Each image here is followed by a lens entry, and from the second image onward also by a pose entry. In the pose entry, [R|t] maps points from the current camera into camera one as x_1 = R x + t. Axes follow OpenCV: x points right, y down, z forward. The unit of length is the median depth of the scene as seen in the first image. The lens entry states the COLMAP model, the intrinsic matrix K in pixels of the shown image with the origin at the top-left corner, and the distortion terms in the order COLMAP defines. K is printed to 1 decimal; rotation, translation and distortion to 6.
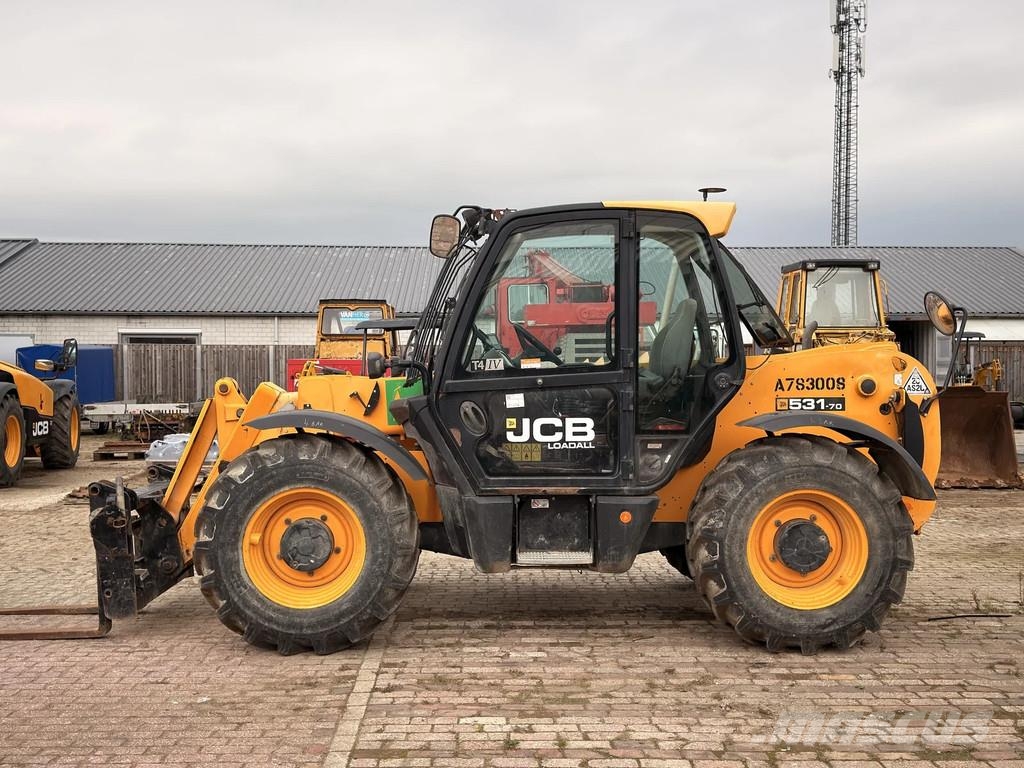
lens RADIAL K [[1147.1, 0, 512.0], [0, 1147.1, 384.0], [0, 0, 1]] dist [0.184931, -0.396404]
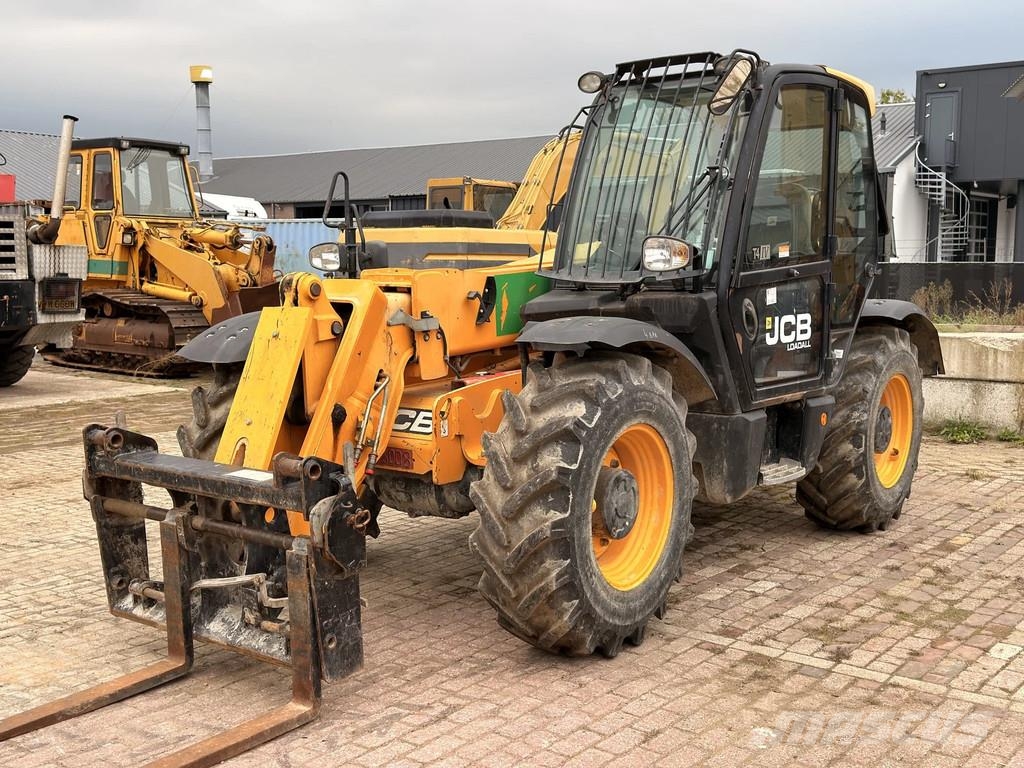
lens RADIAL K [[1147.1, 0, 512.0], [0, 1147.1, 384.0], [0, 0, 1]] dist [0.184931, -0.396404]
pose [[0.628311, -0.080090, 0.773829, -0.779943], [0.010636, 0.995478, 0.094394, -0.003524], [-0.777889, -0.051079, 0.626322, 0.611886]]
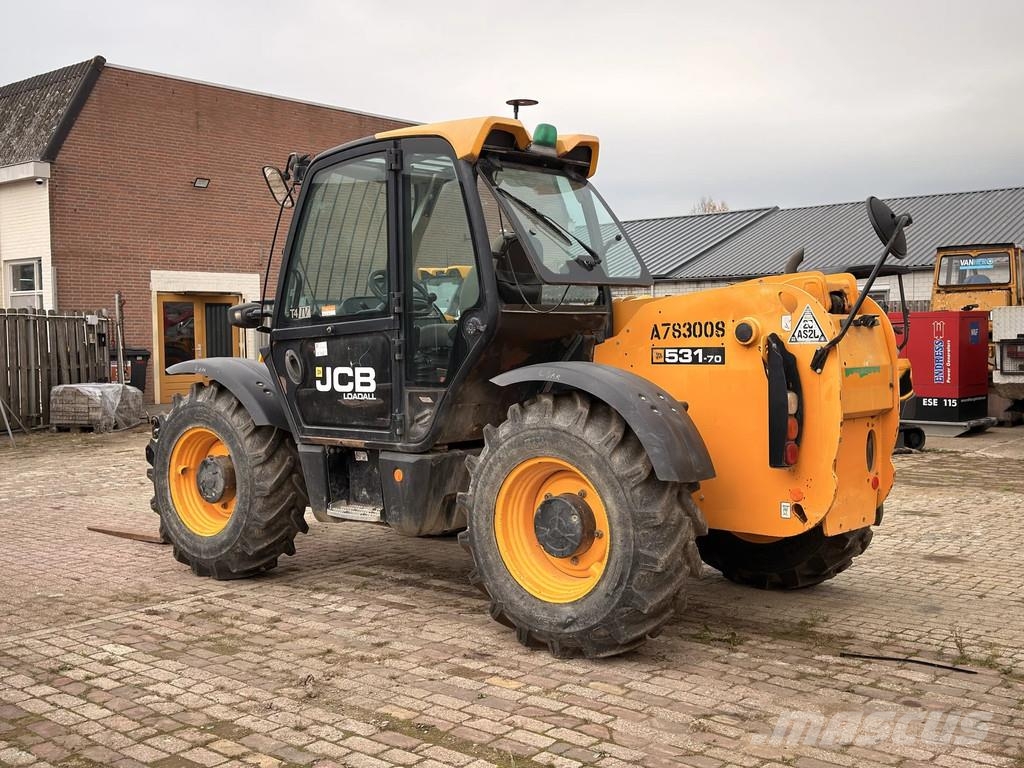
lens RADIAL K [[1147.1, 0, 512.0], [0, 1147.1, 384.0], [0, 0, 1]] dist [0.184931, -0.396404]
pose [[0.740378, 0.021846, -0.671836, 0.784178], [0.000700, 0.999446, 0.033270, 0.011654], [0.672191, -0.025103, 0.739952, 0.380745]]
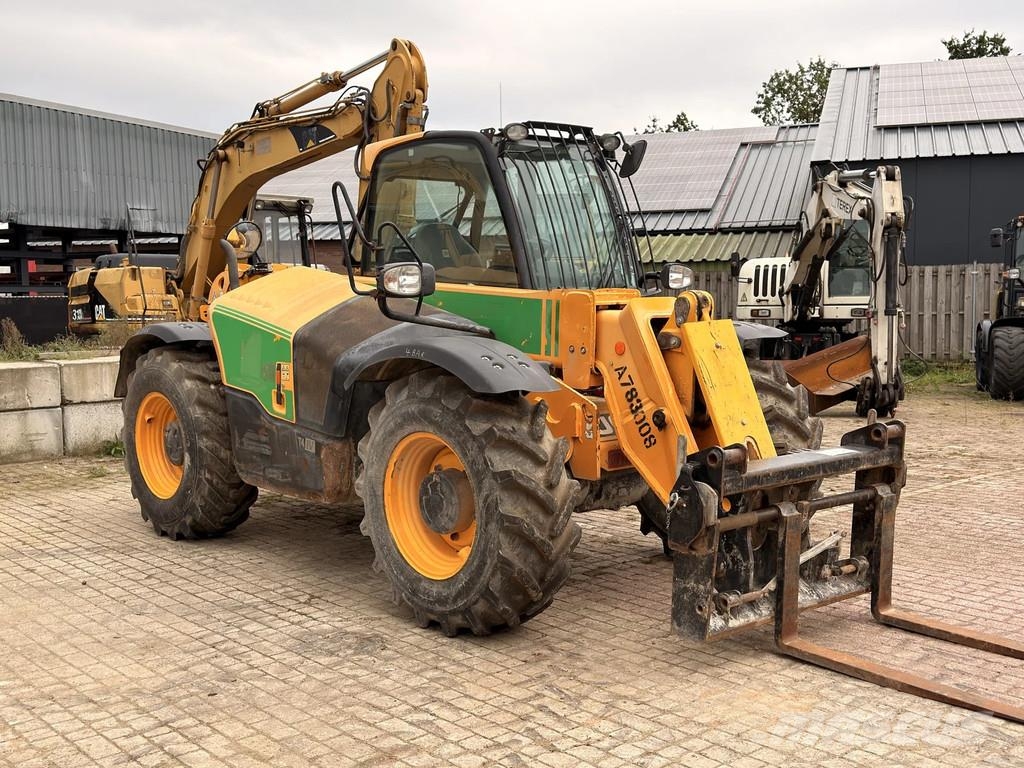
lens RADIAL K [[1147.1, 0, 512.0], [0, 1147.1, 384.0], [0, 0, 1]] dist [0.184931, -0.396404]
pose [[-0.637306, -0.053296, 0.768765, -0.843185], [0.026271, 0.995523, 0.090795, -0.017714], [-0.770163, 0.078061, -0.633053, 1.804004]]
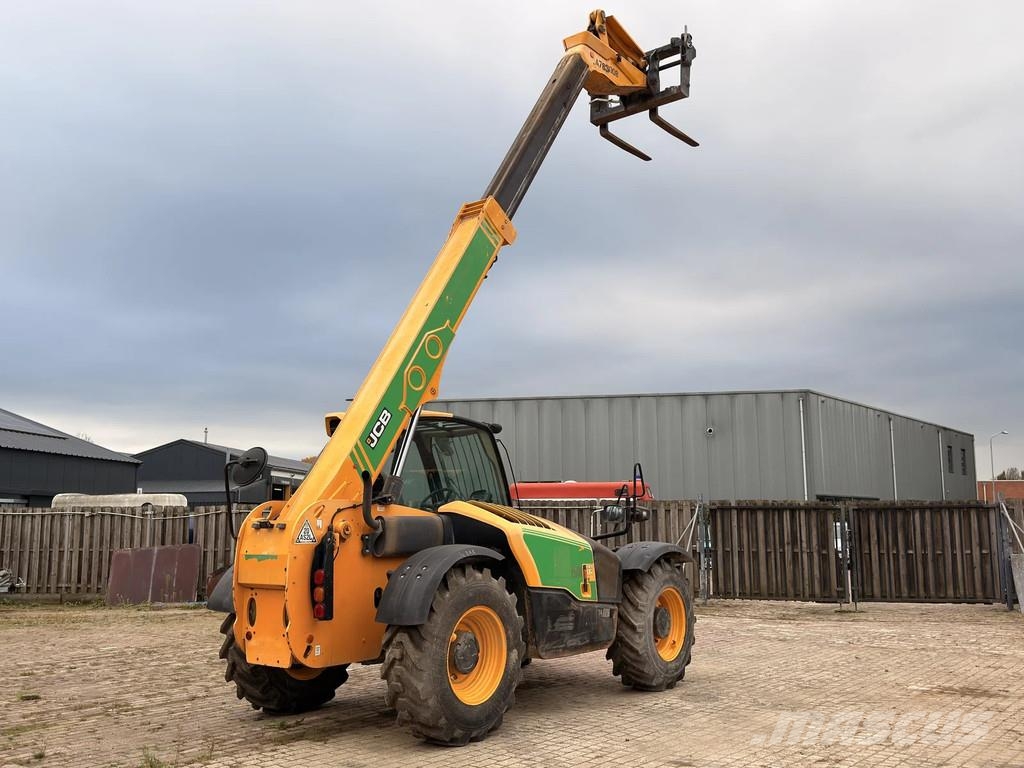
lens RADIAL K [[946.5, 0, 511.4], [0, 946.5, 388.3], [0, 0, 1]] dist [0.184015, -0.359825]
pose [[-0.637287, -0.103450, -0.763651, 1.072096], [-0.007230, 0.991708, -0.128311, -0.021552], [0.770593, -0.076250, -0.632750, 2.082666]]
